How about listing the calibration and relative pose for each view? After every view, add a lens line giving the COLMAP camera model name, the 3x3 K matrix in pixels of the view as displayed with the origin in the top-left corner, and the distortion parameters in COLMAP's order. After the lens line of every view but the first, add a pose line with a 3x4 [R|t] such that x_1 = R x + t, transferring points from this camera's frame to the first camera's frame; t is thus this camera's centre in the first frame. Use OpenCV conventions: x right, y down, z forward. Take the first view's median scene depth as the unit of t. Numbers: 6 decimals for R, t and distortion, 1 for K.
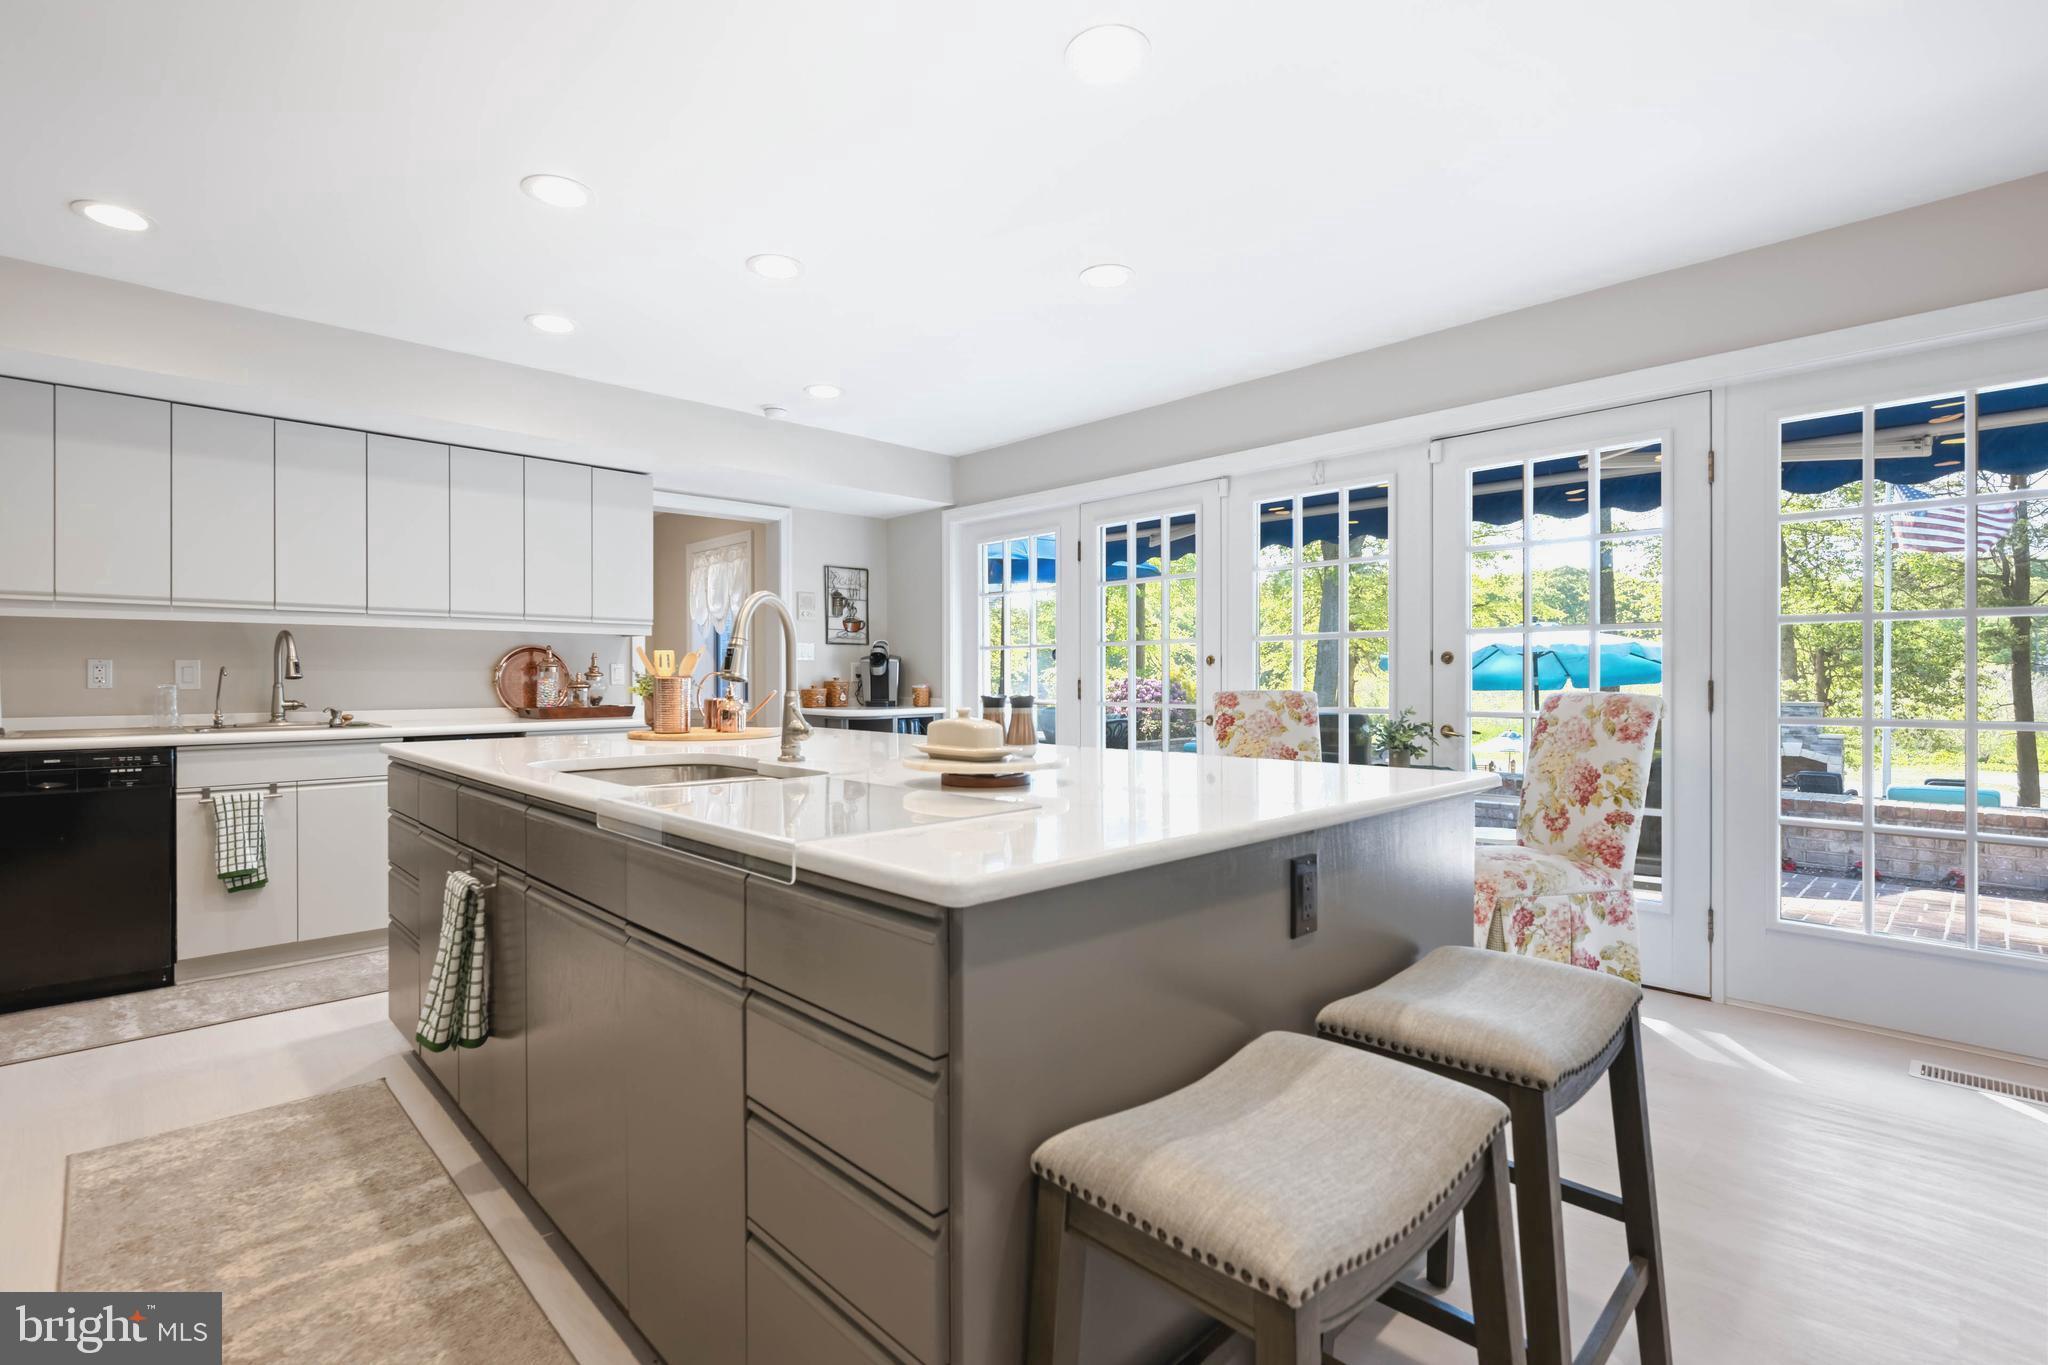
lens RADIAL K [[937.1, 0, 1024.0], [0, 937.1, 682.5], [0, 0, 1]] dist [-0.000305, -0.000149]
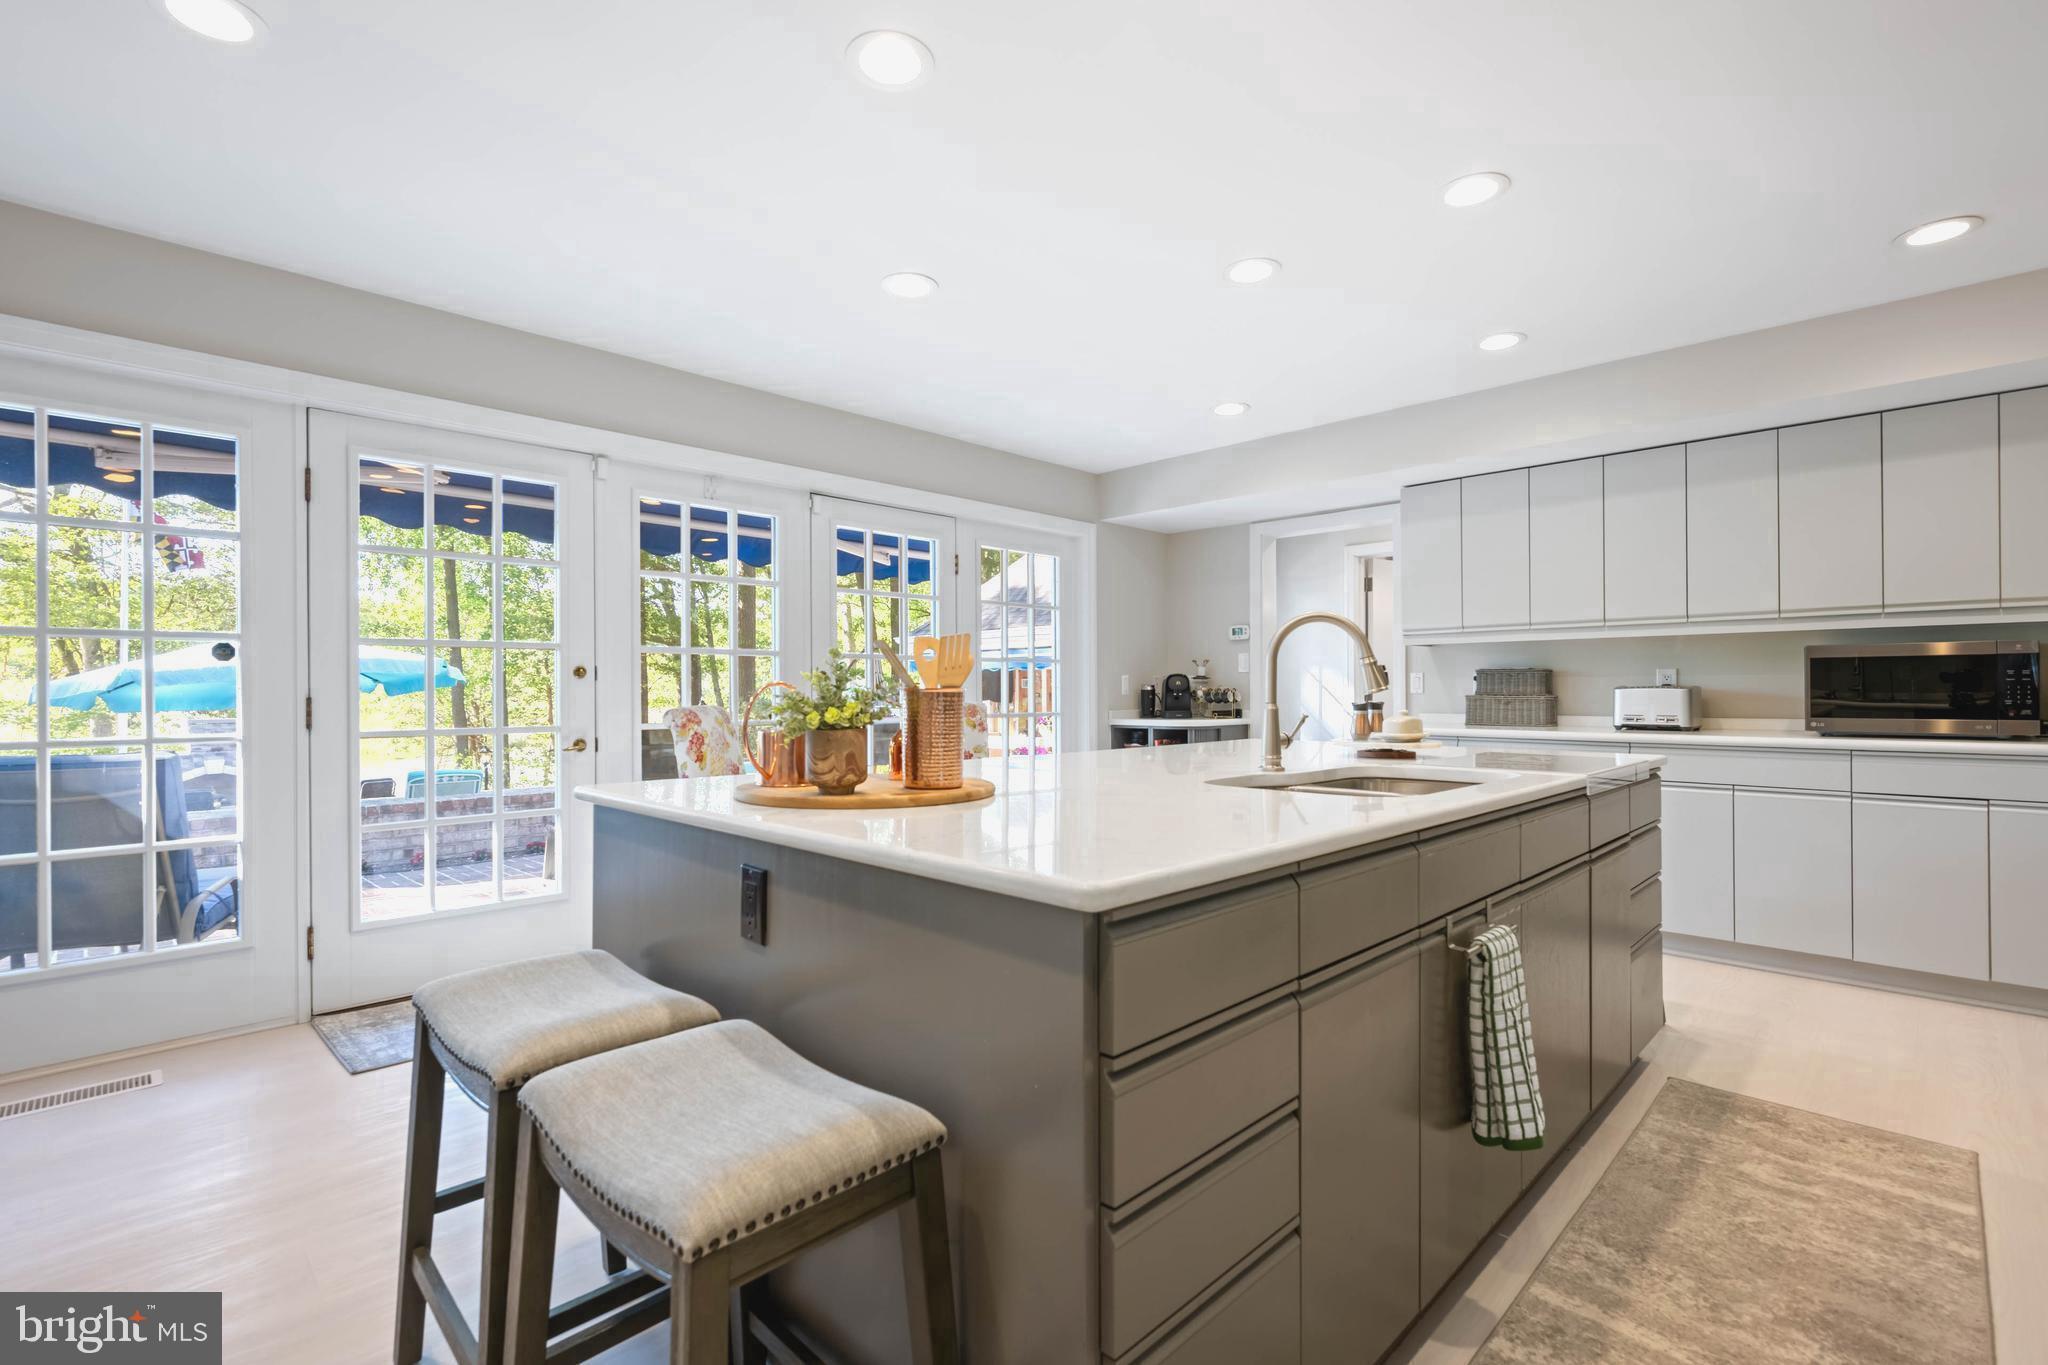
lens RADIAL K [[927.8, 0, 1024.0], [0, 927.8, 682.5], [0, 0, 1]] dist [0.001109, 0.000241]
pose [[-0.015601, 0.012792, 0.999796, -1.195773], [0.006156, 0.999900, -0.012698, -0.002371], [-0.999859, 0.005956, -0.015678, 1.208787]]
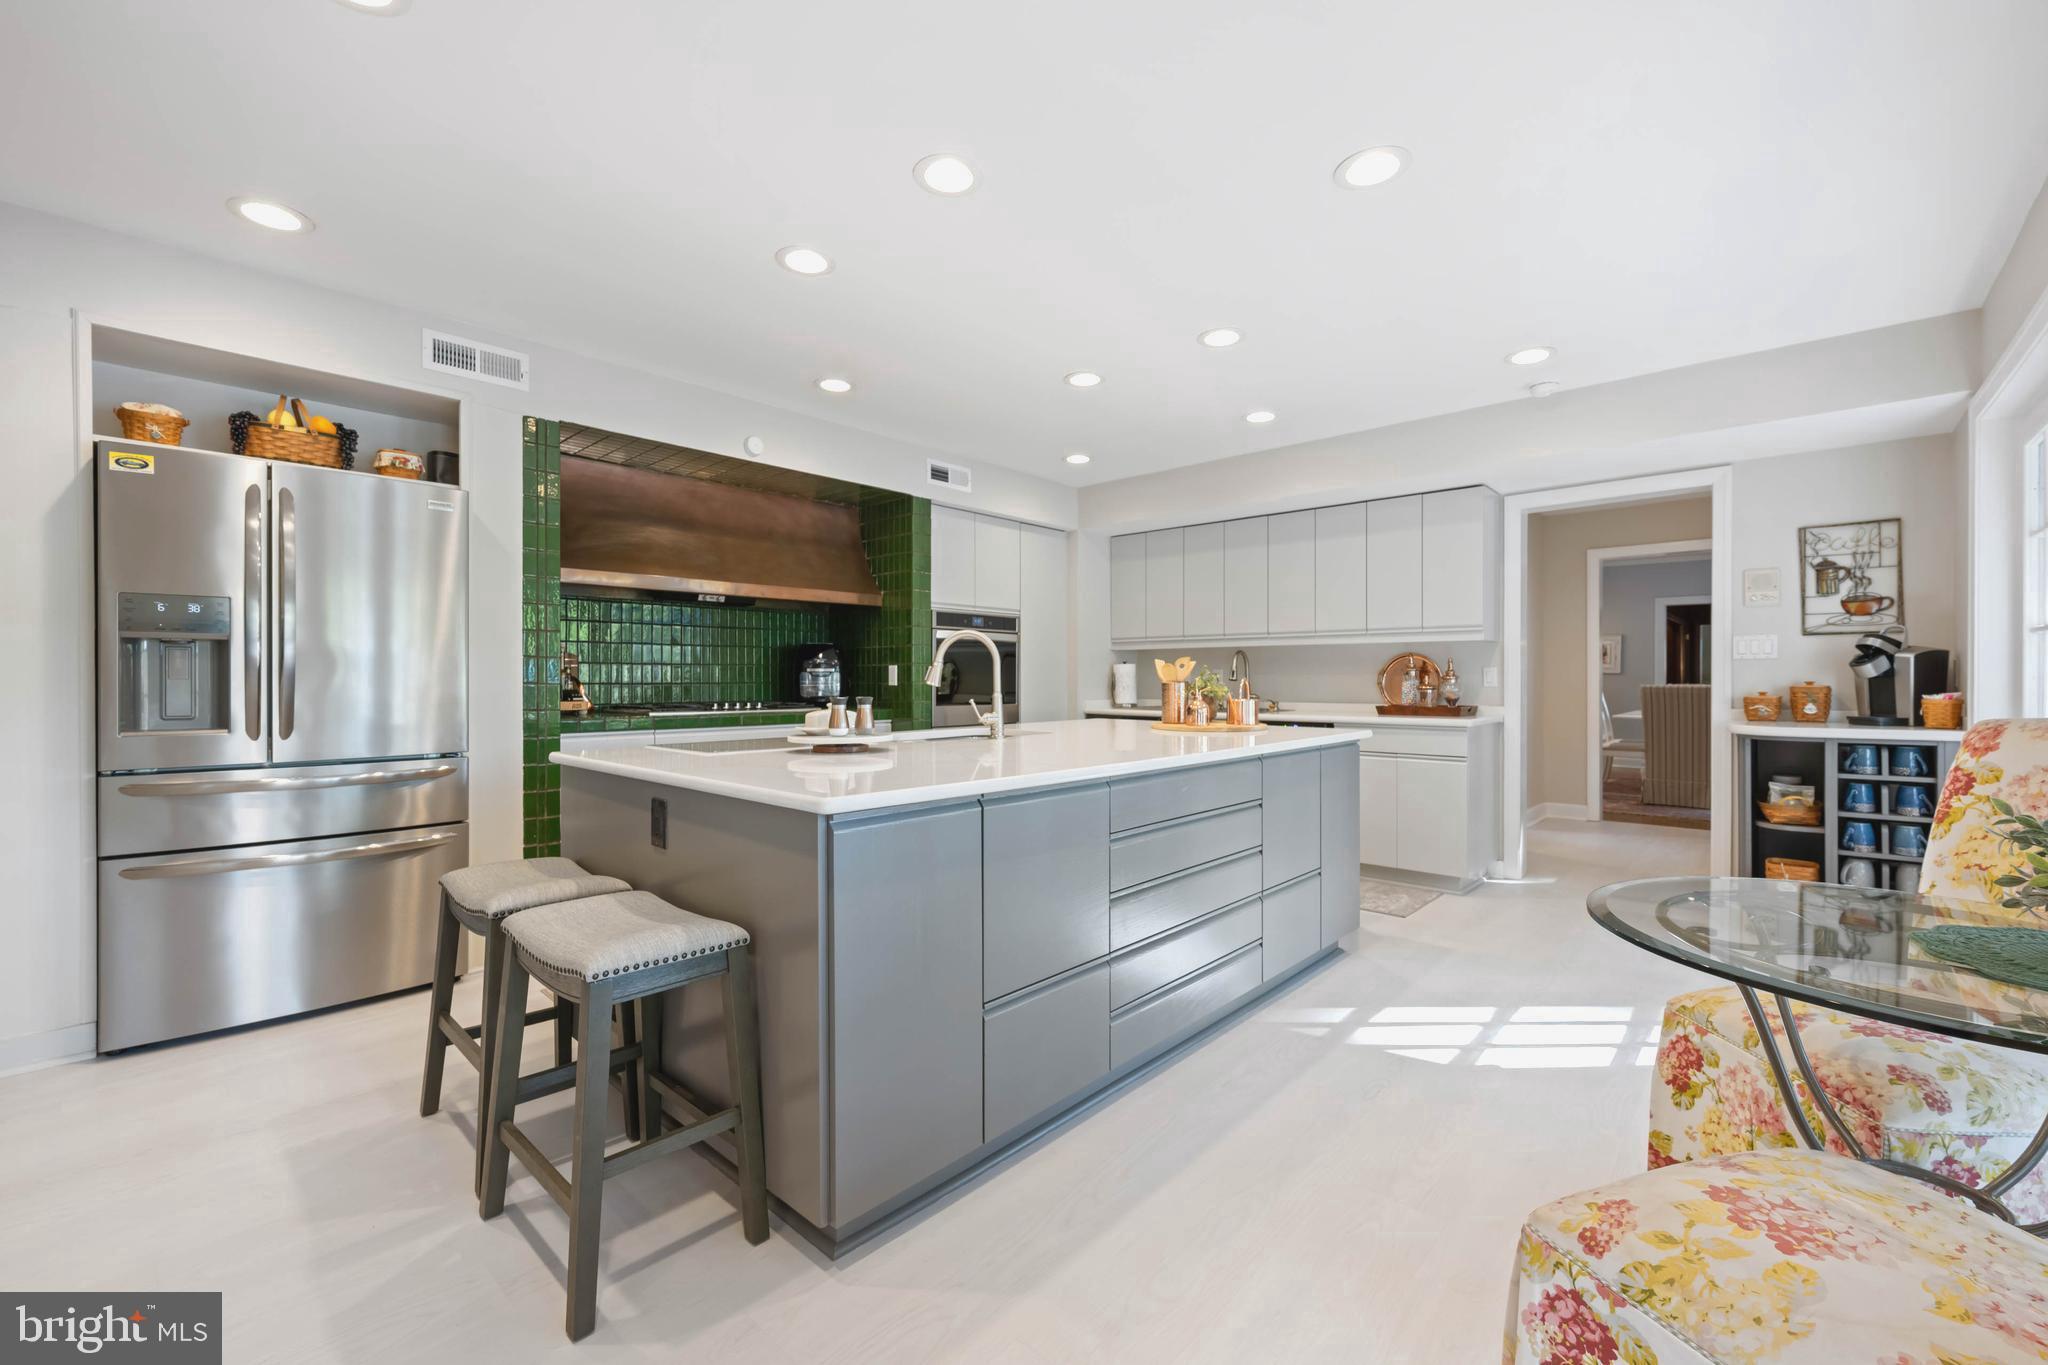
lens RADIAL K [[844.4, 0, 1024.0], [0, 844.4, 682.5], [0, 0, 1]] dist [-0.000360, 0.000001]
pose [[0.065711, 0.005415, -0.997824, 0.405013], [-0.002019, 0.999984, 0.005294, -0.006364], [0.997837, 0.001667, 0.065721, 0.351192]]
